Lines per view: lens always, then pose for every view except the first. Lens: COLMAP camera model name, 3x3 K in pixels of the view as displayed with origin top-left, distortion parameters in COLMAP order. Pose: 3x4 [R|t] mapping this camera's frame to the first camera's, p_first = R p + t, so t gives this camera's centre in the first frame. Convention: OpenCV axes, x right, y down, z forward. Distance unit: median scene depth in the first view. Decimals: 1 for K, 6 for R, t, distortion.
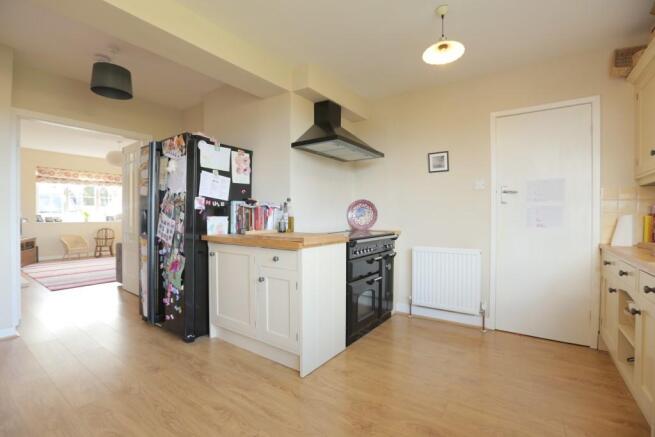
lens RADIAL K [[298.3, 0, 325.3], [0, 298.3, 217.9], [0, 0, 1]] dist [-0.006162, -0.000086]
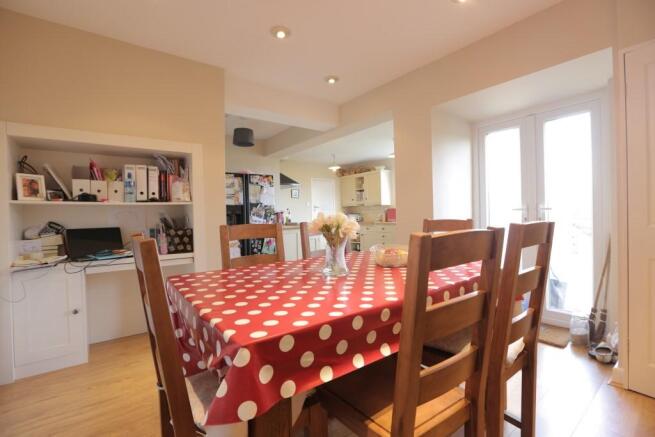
lens RADIAL K [[298.3, 0, 326.1], [0, 298.3, 218.2], [0, 0, 1]] dist [-0.006162, -0.000086]
pose [[0.308355, -0.018626, 0.951089, -2.149202], [0.043610, 0.999034, 0.005427, 0.007650], [-0.950271, 0.039804, 0.308870, 0.028024]]
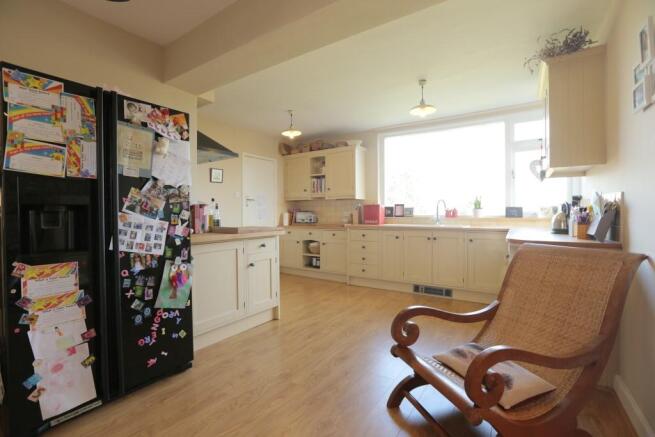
lens RADIAL K [[298.3, 0, 325.3], [0, 298.3, 217.1], [0, 0, 1]] dist [-0.006162, -0.000086]
pose [[-0.015128, -0.019469, 0.999696, -1.216612], [0.025306, 0.999483, 0.019848, -0.006128], [-0.999565, 0.025599, -0.014628, 0.593421]]
